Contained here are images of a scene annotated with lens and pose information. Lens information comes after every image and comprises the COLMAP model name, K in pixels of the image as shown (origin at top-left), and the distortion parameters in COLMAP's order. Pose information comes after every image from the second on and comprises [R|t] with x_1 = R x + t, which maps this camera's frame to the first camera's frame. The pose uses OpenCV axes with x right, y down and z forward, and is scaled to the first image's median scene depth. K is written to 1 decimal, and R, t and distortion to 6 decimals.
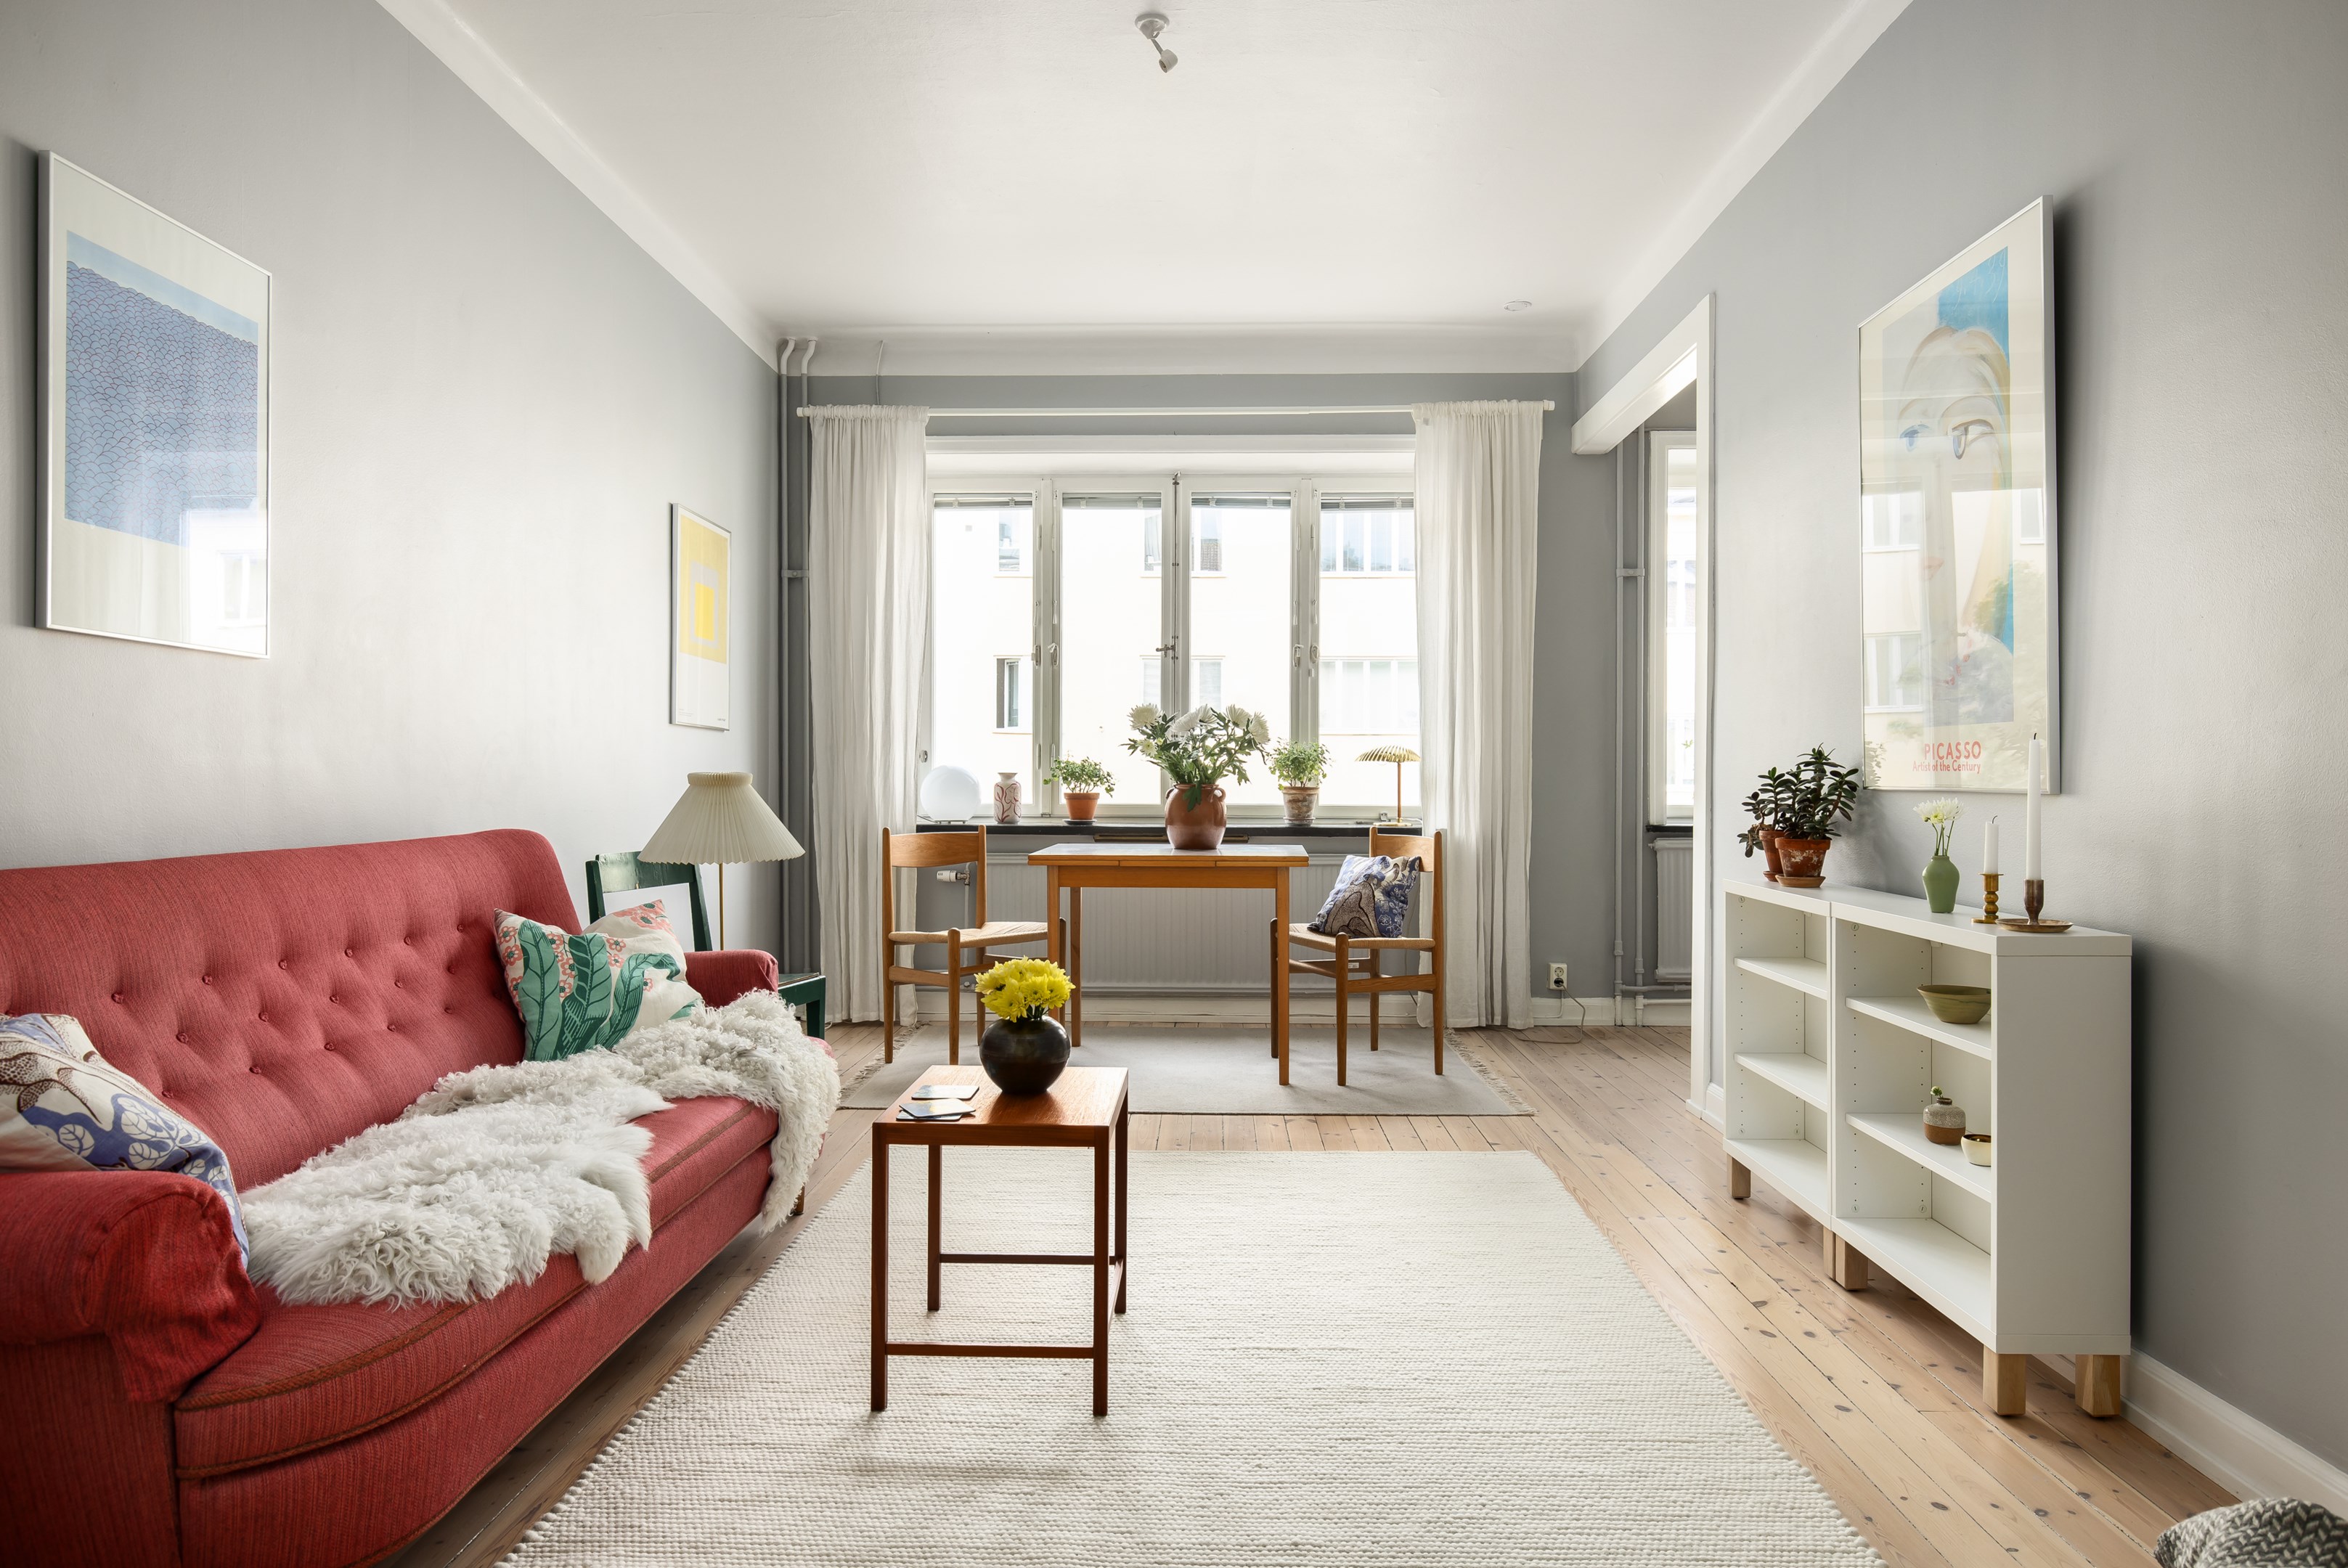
lens RADIAL K [[1444.0, 0, 1190.5], [0, 1444.0, 789.7], [0, 0, 1]] dist [0.006387, -0.003310]
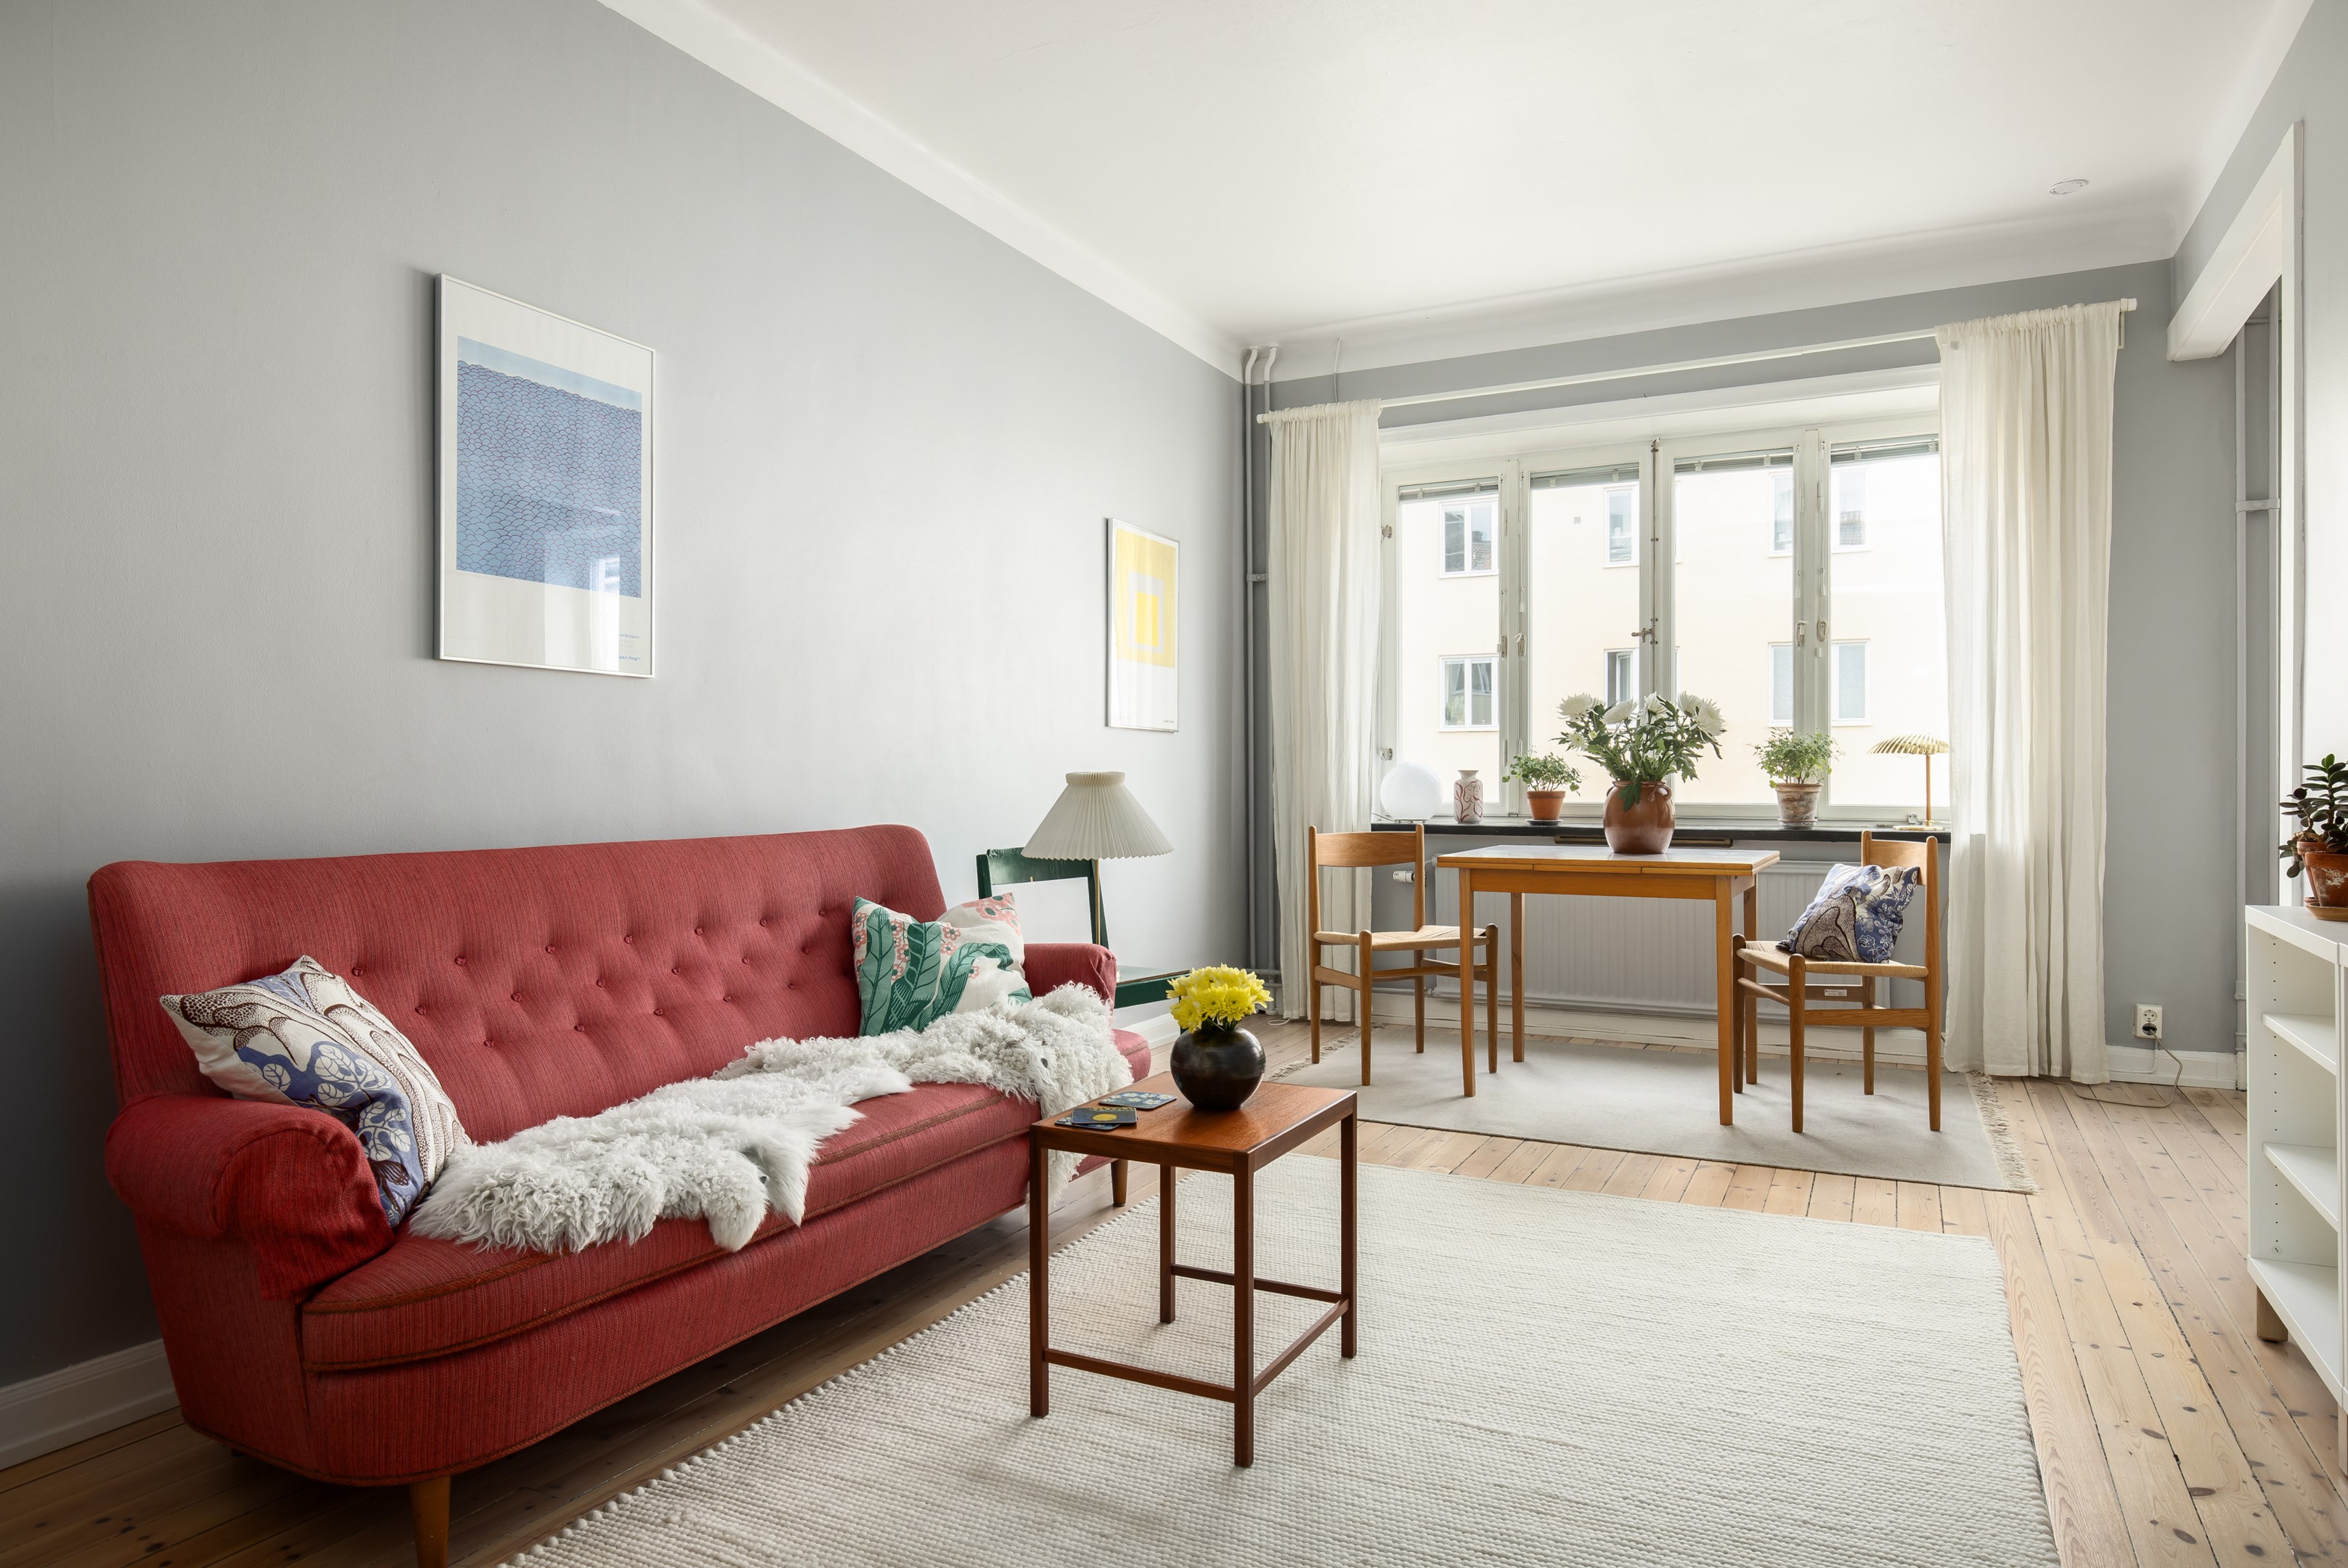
lens RADIAL K [[1444.0, 0, 1189.5], [0, 1444.0, 777.8], [0, 0, 1]] dist [0.006387, -0.003310]
pose [[0.905155, -0.005443, -0.425047, 0.180503], [0.002416, 0.999968, -0.007660, 0.000354], [0.425075, 0.005907, 0.905139, 0.088946]]
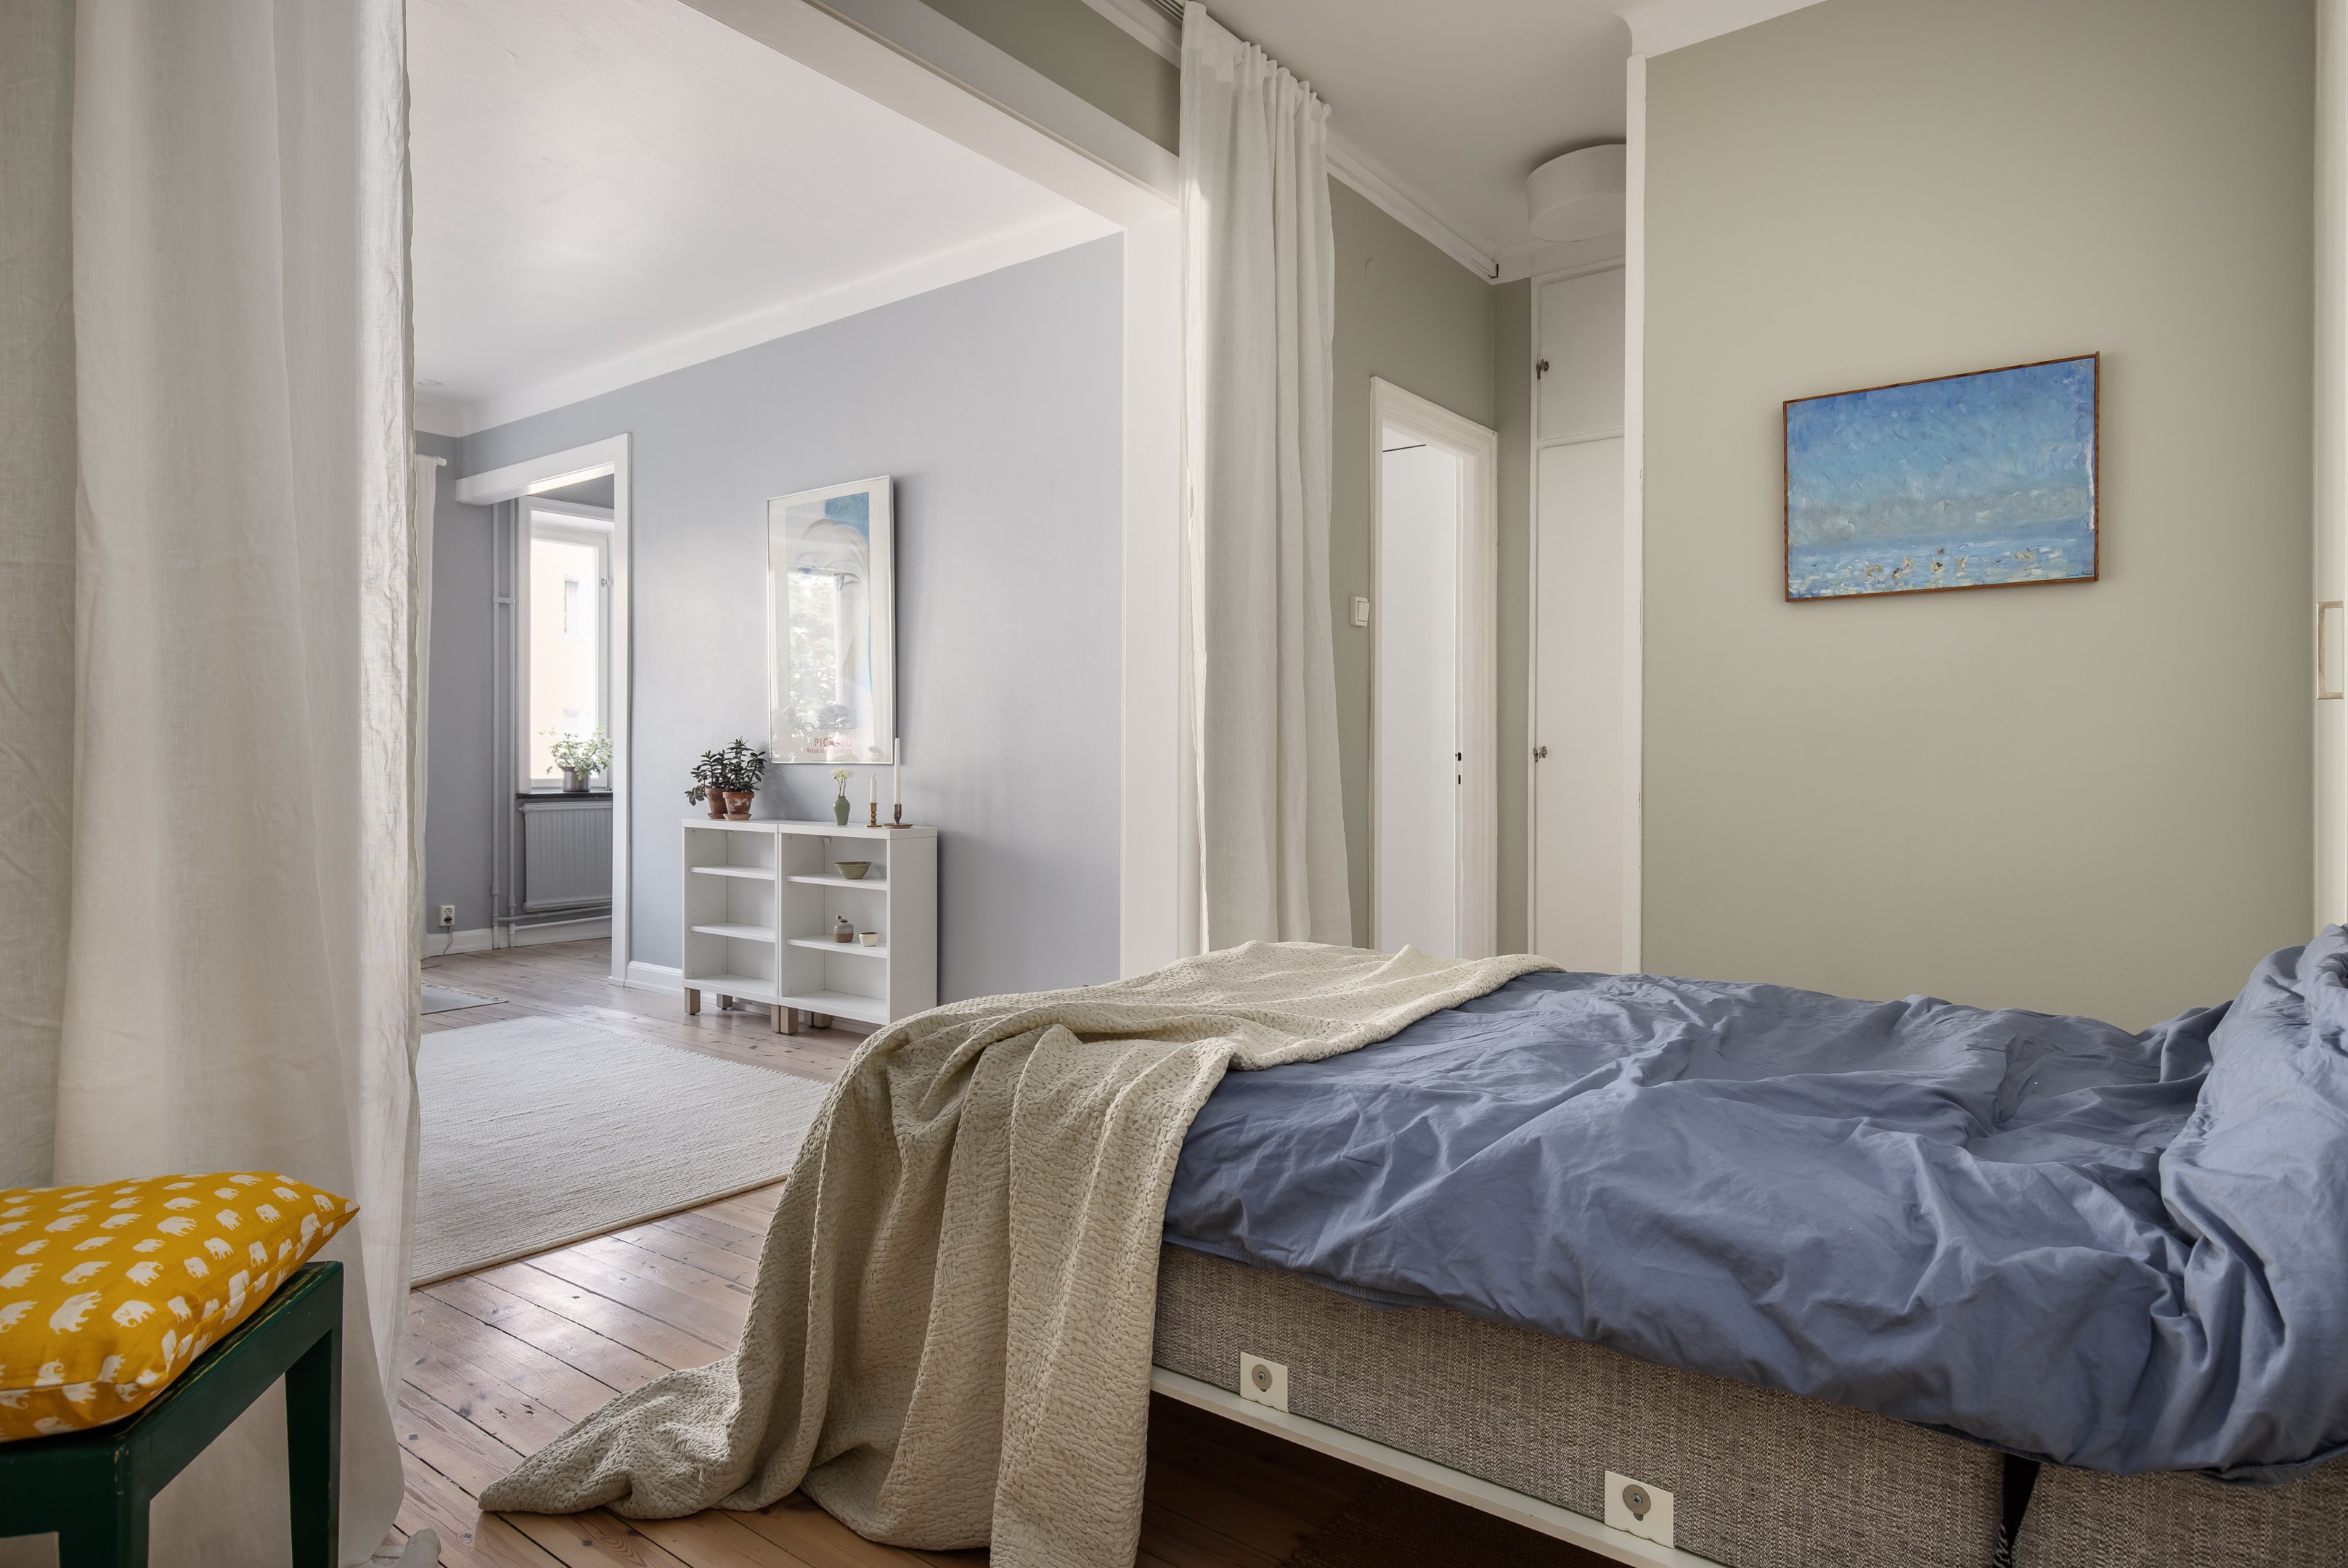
lens RADIAL K [[1317.1, 0, 1164.2], [0, 1317.1, 752.3], [0, 0, 1]] dist [0.006440, -0.001705]
pose [[0.599461, 0.005898, 0.800382, -0.452478], [0.006028, 0.999911, -0.011882, 0.007315], [-0.800381, 0.011947, 0.599372, -0.293087]]
